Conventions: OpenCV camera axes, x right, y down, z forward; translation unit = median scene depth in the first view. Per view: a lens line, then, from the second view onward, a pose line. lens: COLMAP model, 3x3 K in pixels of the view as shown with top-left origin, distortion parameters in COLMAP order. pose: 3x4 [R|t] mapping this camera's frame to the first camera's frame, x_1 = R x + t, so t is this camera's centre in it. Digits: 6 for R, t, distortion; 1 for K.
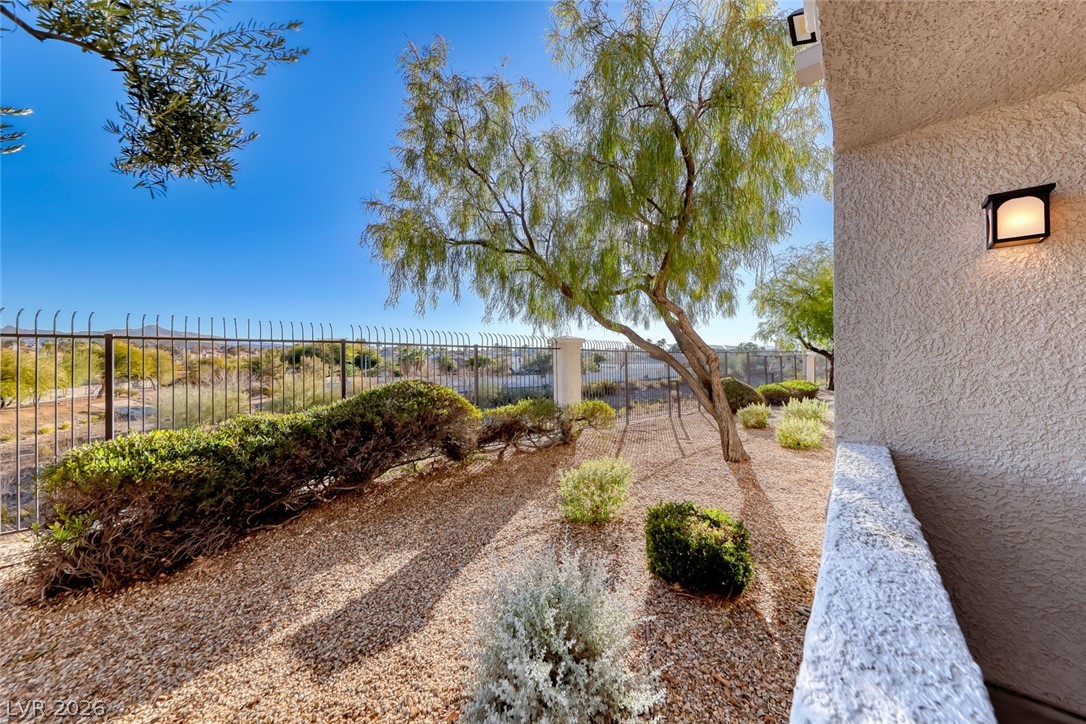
lens RADIAL K [[378.7, 0, 543.0], [0, 378.7, 362.0], [0, 0, 1]] dist [0.008787, -0.005095]
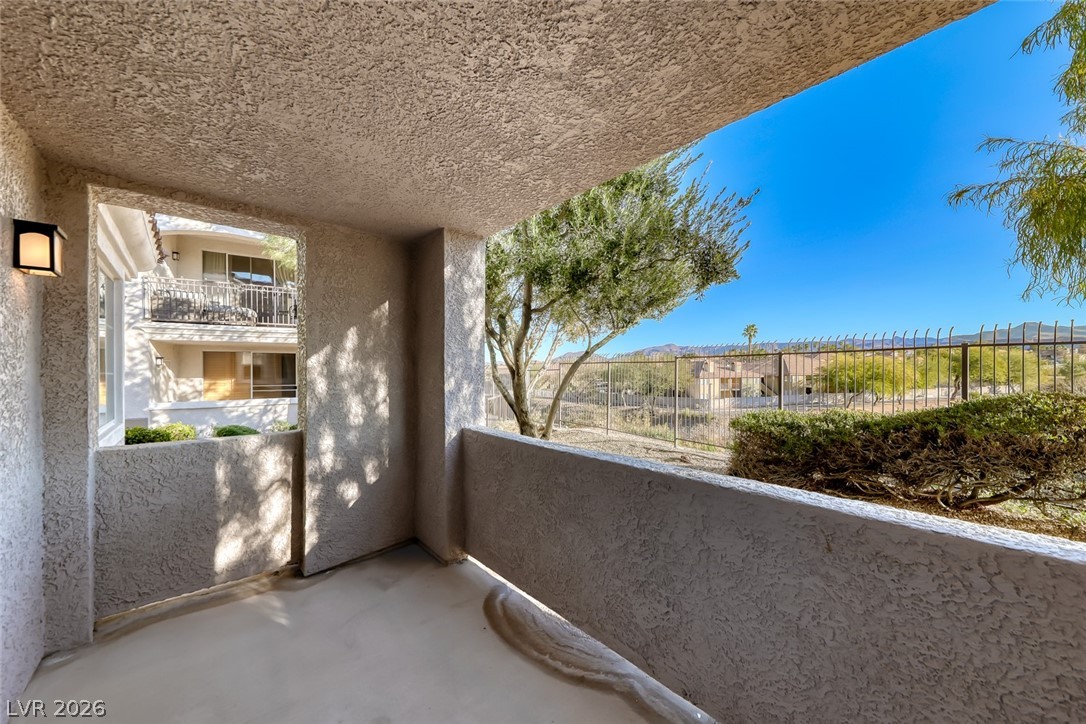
lens RADIAL K [[378.7, 0, 543.0], [0, 378.7, 362.0], [0, 0, 1]] dist [0.008787, -0.005095]
pose [[-0.118271, -0.012152, -0.992907, 1.407740], [0.002087, 0.999920, -0.012487, -0.018566], [0.992979, -0.003549, -0.118237, 0.285658]]
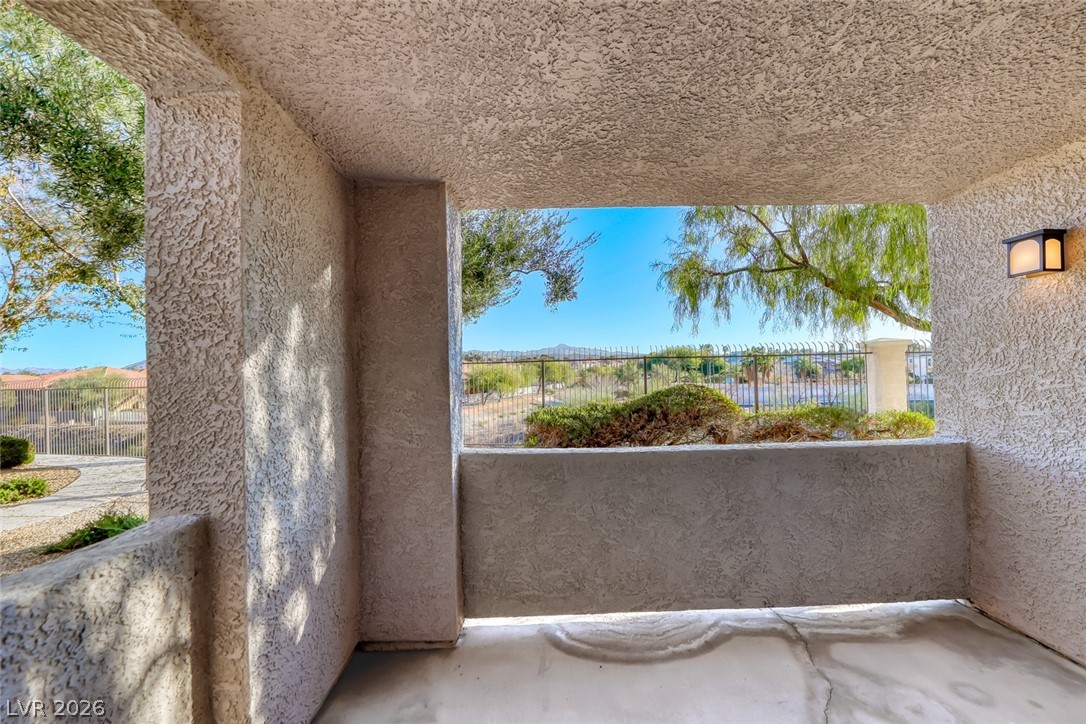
lens RADIAL K [[378.7, 0, 543.0], [0, 378.7, 362.0], [0, 0, 1]] dist [0.008787, -0.005095]
pose [[0.661513, -0.028944, -0.749375, 0.950575], [0.017081, 0.999577, -0.023529, -0.026837], [0.749739, 0.002764, 0.661728, -0.856452]]
